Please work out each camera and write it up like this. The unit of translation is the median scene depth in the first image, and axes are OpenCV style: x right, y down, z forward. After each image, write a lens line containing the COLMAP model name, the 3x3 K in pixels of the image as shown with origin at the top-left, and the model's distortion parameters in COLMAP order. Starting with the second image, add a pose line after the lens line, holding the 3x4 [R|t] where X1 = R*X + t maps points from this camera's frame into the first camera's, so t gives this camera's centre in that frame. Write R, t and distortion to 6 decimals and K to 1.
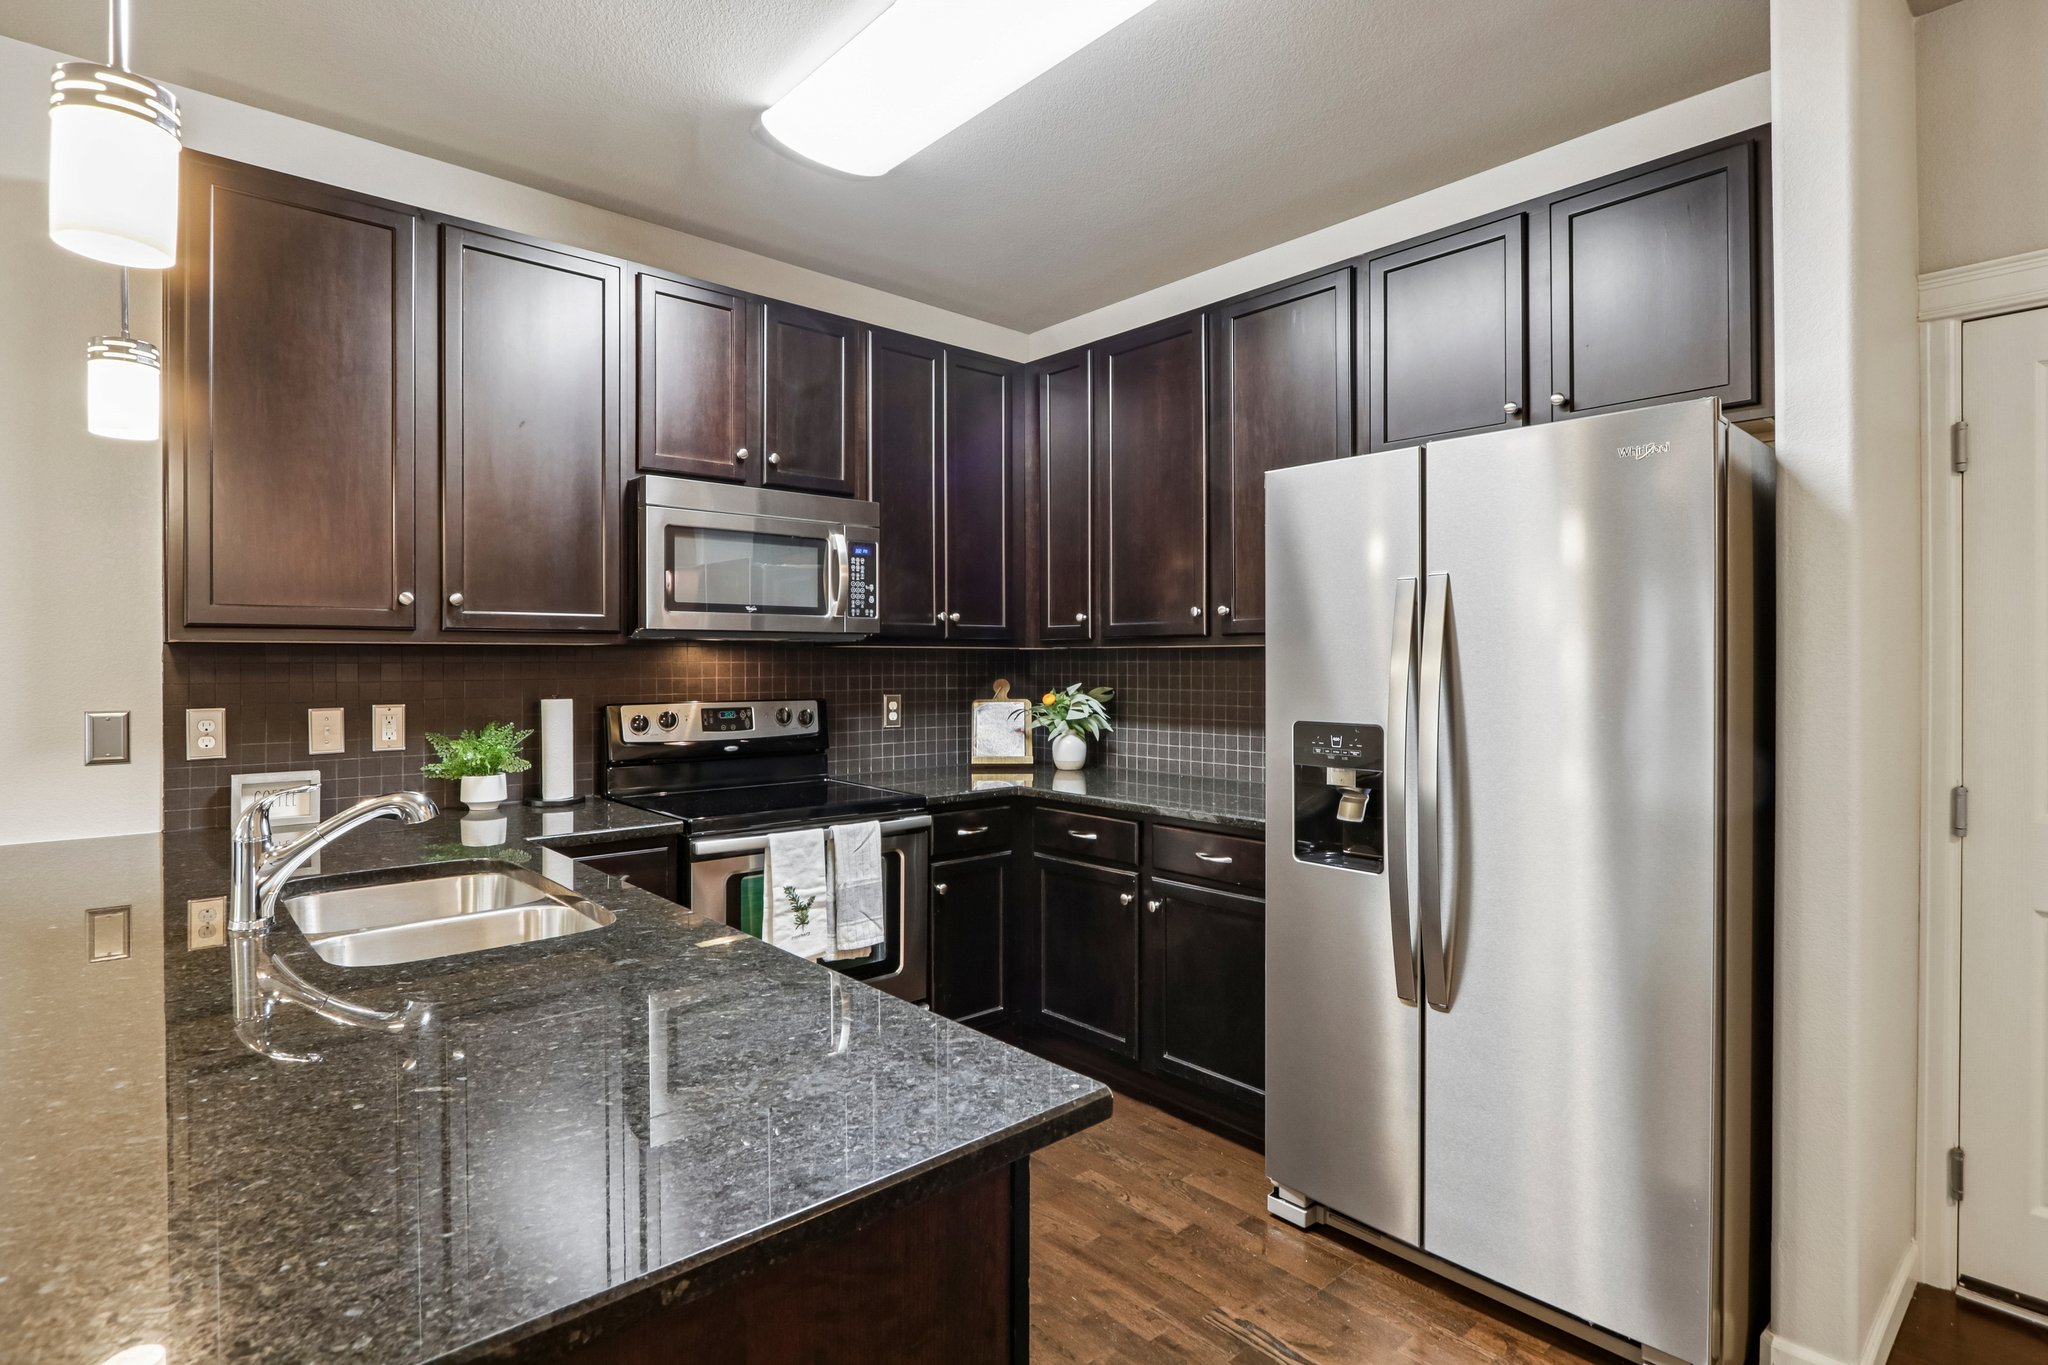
lens RADIAL K [[1031.5, 0, 1017.5], [0, 1031.5, 670.6], [0, 0, 1]] dist [-0.000495, -0.000074]
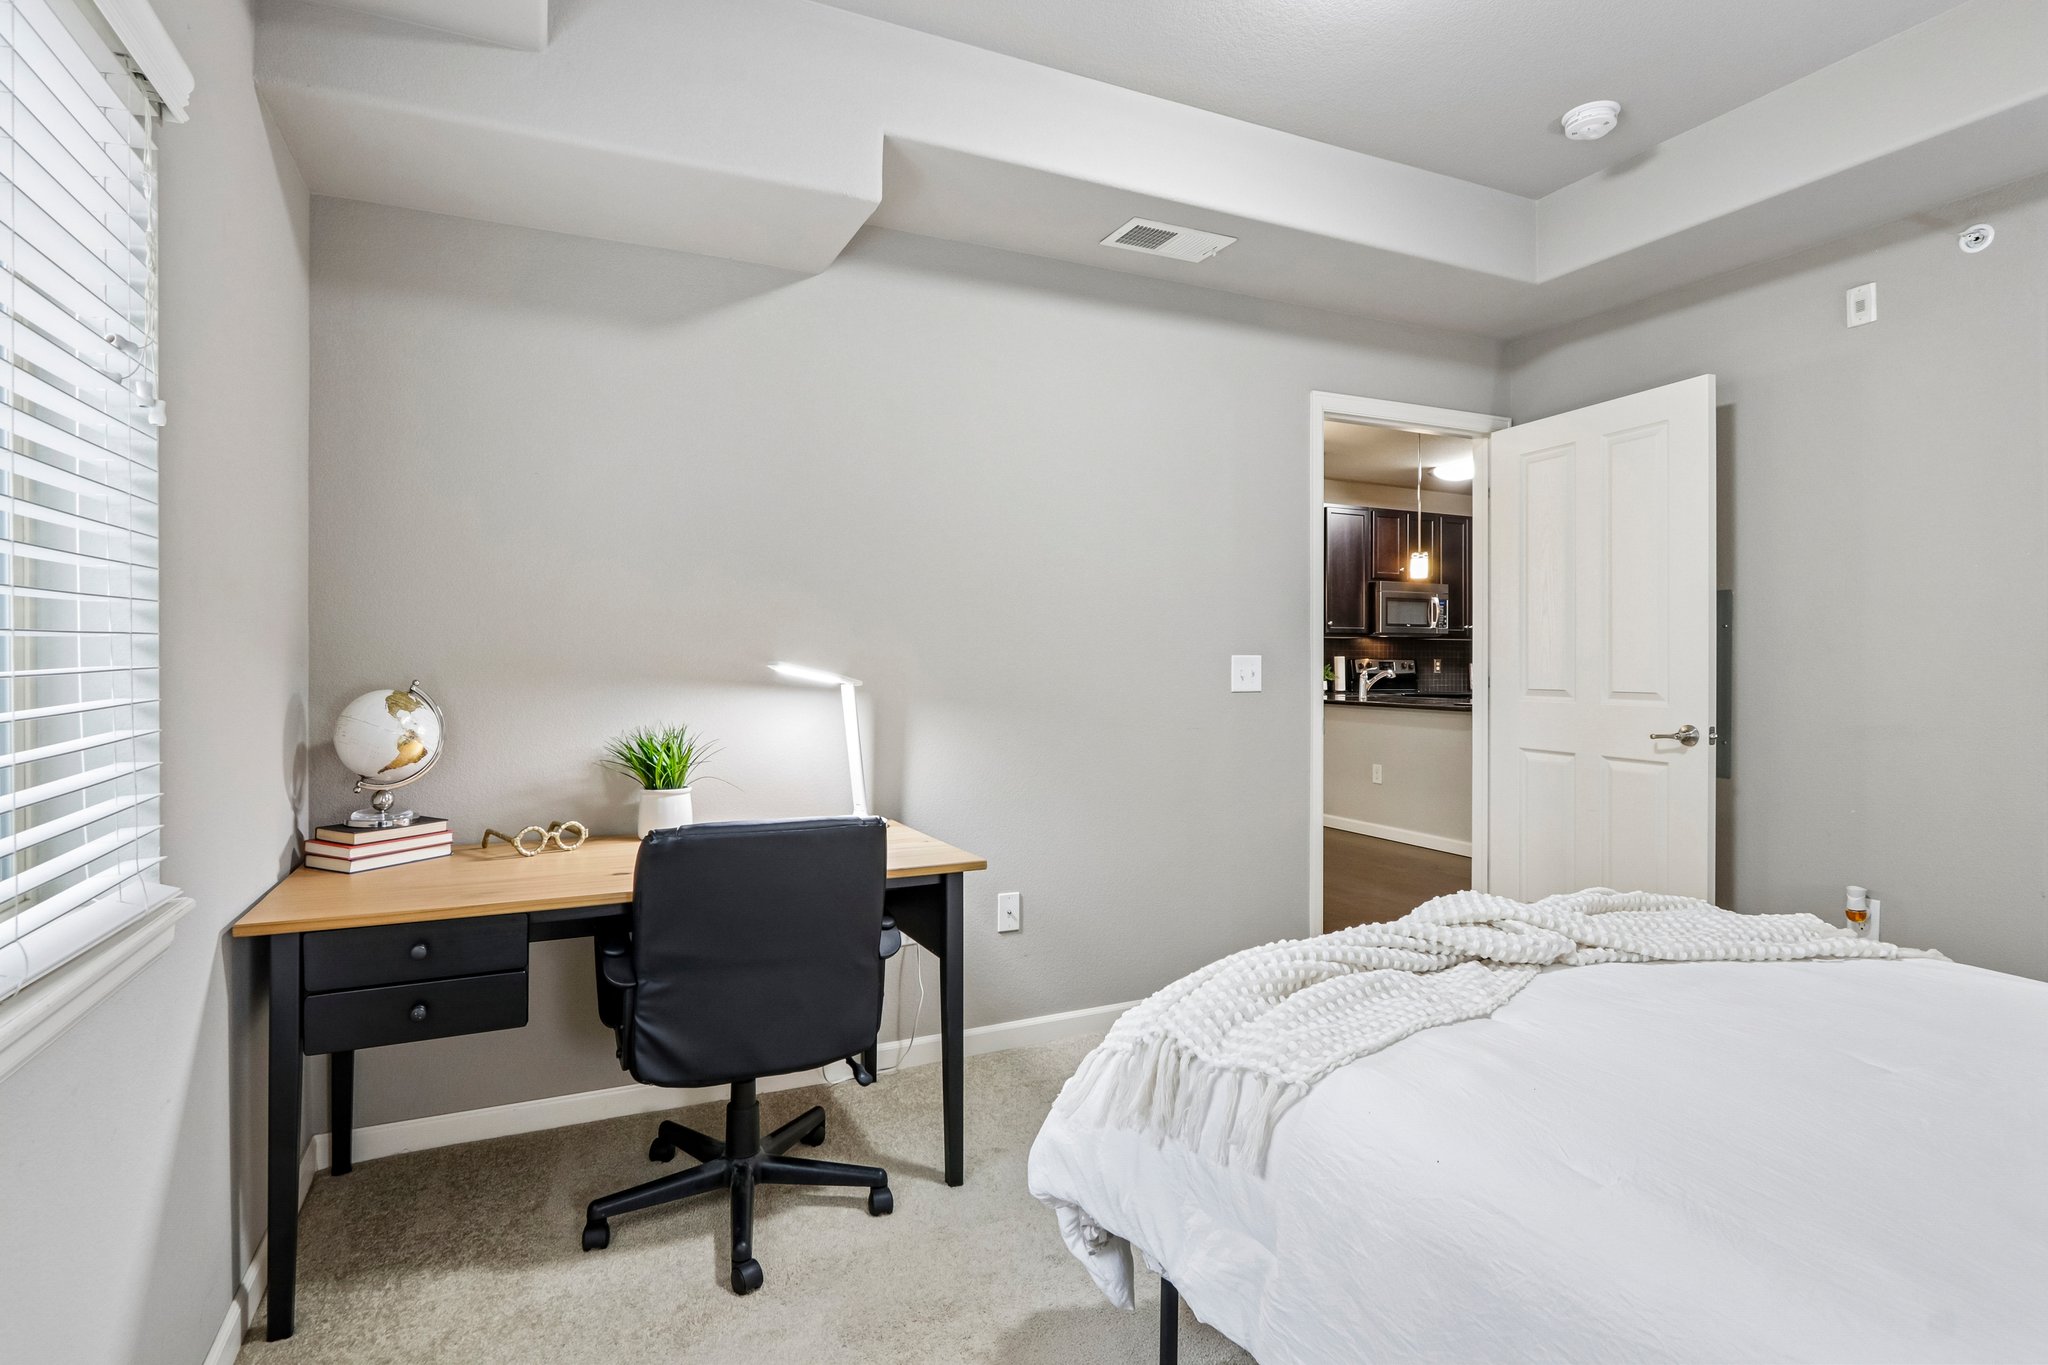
lens RADIAL K [[1031.5, 0, 1024.5], [0, 1031.5, 673.2], [0, 0, 1]] dist [-0.000495, -0.000074]
pose [[0.960127, 0.008737, -0.279429, -0.484810], [-0.007968, 0.999961, 0.003887, 0.069512], [0.279452, -0.001505, 0.960158, -2.037422]]
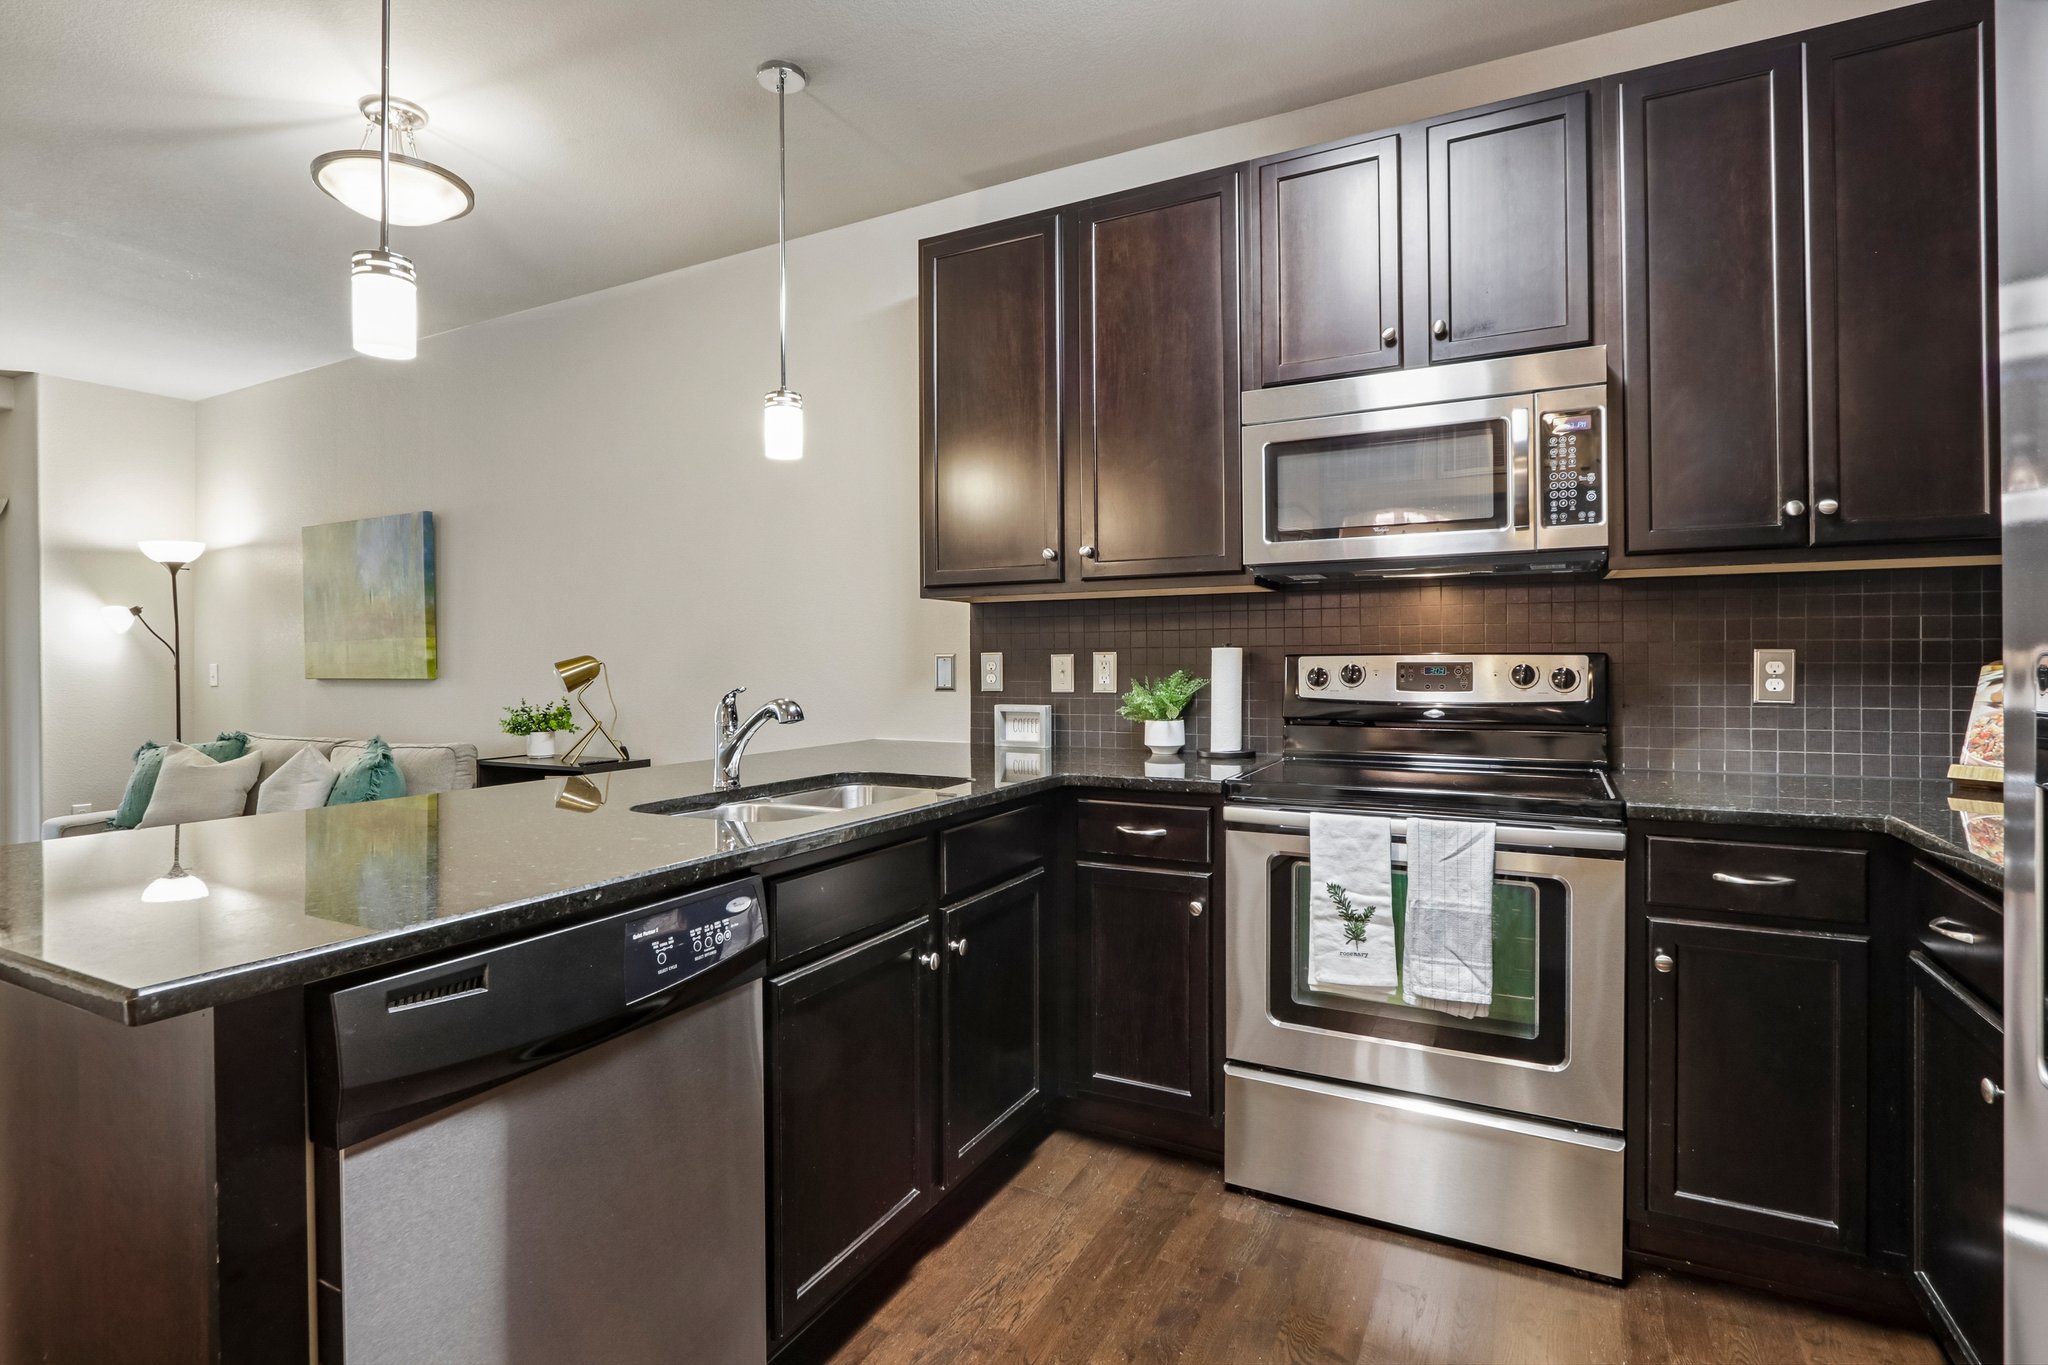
lens RADIAL K [[1031.5, 0, 1012.3], [0, 1031.5, 666.1], [0, 0, 1]] dist [-0.000495, -0.000074]
pose [[0.350906, 0.002167, -0.936408, 0.380987], [-0.002536, 0.999996, 0.001364, 0.043528], [0.936407, 0.001896, 0.350910, 0.471367]]
